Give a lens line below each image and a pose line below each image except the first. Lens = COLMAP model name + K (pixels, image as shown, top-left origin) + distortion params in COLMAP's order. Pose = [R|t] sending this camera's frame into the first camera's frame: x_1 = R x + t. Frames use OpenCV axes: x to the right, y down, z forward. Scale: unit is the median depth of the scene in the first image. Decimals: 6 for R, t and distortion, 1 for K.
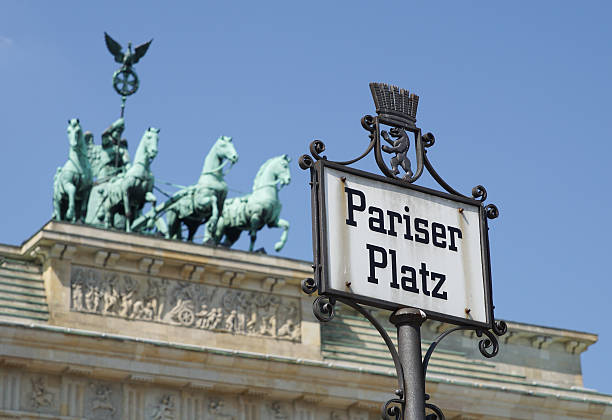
lens RADIAL K [[1759.6, 0, 306.0], [0, 1759.6, 210.0], [0, 0, 1]] dist [0.056570, 1.033007]
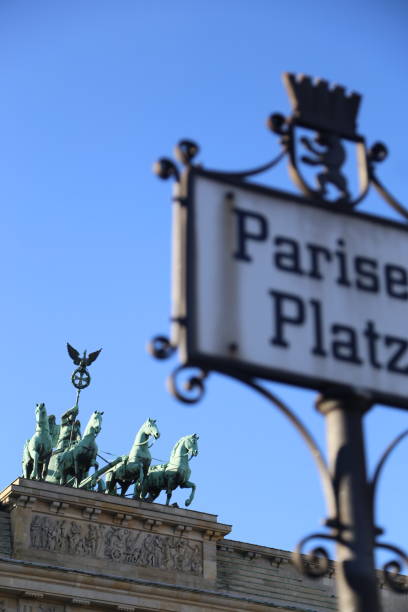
lens RADIAL K [[1212.0, 0, 204.0], [0, 1212.0, 306.0], [0, 0, 1]] dist [0.306673, 0.068535]
pose [[0.999631, 0.025817, -0.008438, 0.012953], [-0.026769, 0.989043, -0.145180, 0.087577], [0.004597, 0.145353, 0.989369, 0.533283]]
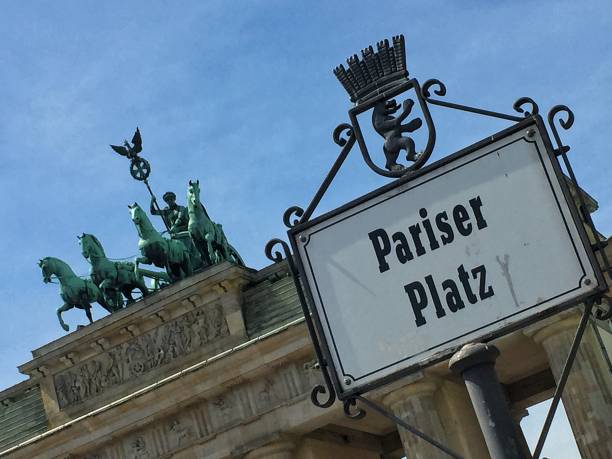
lens RADIAL K [[1463.6, 0, 306.0], [0, 1463.6, 229.5], [0, 0, 1]] dist [0.097594, -0.444611]
pose [[0.540107, -0.429282, -0.723880, 8.372071], [0.539604, 0.836702, -0.093575, 1.488734], [0.645842, -0.340068, 0.683551, 4.268525]]
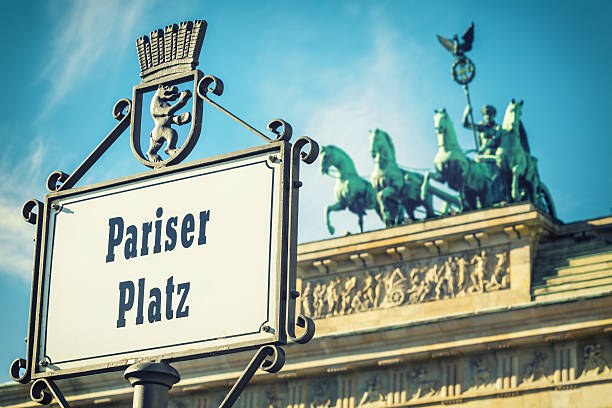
lens RADIAL K [[1750.5, 0, 306.0], [0, 1750.5, 204.0], [0, 0, 1]] dist [0.040204, 0.063511]
pose [[0.466075, -0.271716, -0.841988, 8.591004], [0.283846, 0.947289, -0.148577, 1.578087], [0.837977, -0.169747, 0.518633, 4.432780]]
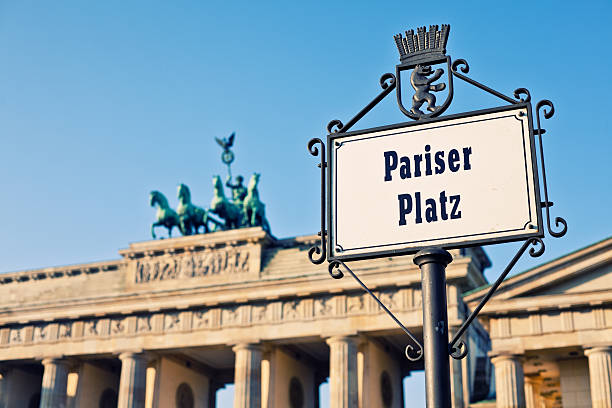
lens RADIAL K [[903.8, 0, 306.0], [0, 903.8, 204.0], [0, 0, 1]] dist [-0.096198, -0.006288]
pose [[0.639908, -0.263433, -0.721887, 8.263779], [0.257592, 0.958588, -0.121471, 1.532365], [0.723992, -0.108222, 0.681266, 4.323711]]
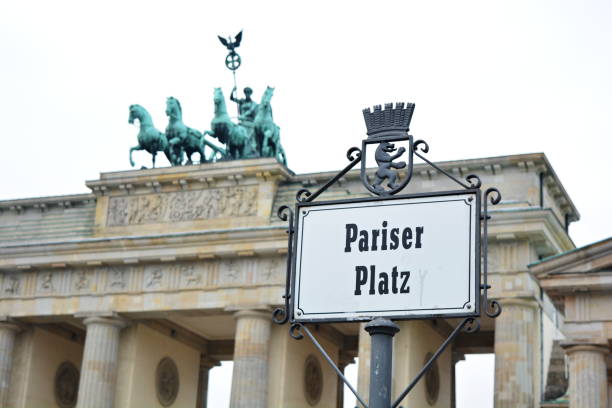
lens RADIAL K [[1224.7, 0, 306.0], [0, 1224.7, 204.0], [0, 0, 1]] dist [0.034594, 0.221547]
pose [[0.628289, -0.188508, -0.754796, 8.520977], [0.221300, 0.973425, -0.058901, 1.471914], [0.745841, -0.130030, 0.653310, 4.179274]]
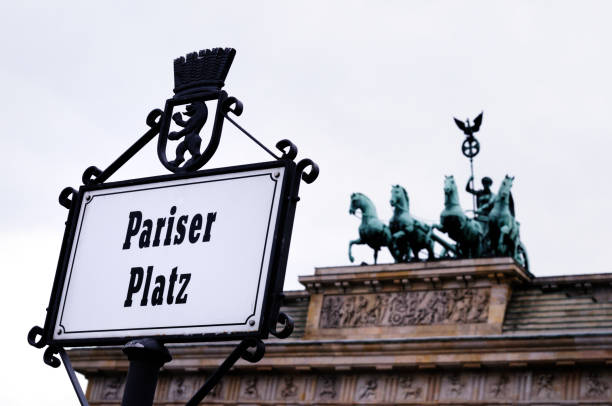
lens RADIAL K [[1370.9, 0, 306.0], [0, 1370.9, 203.0], [0, 0, 1]] dist [-0.013894, -0.094962]
pose [[0.476681, -0.234838, -0.847128, 8.523044], [0.164137, 0.970487, -0.176675, 1.577284], [0.863617, -0.054828, 0.501158, 4.492457]]
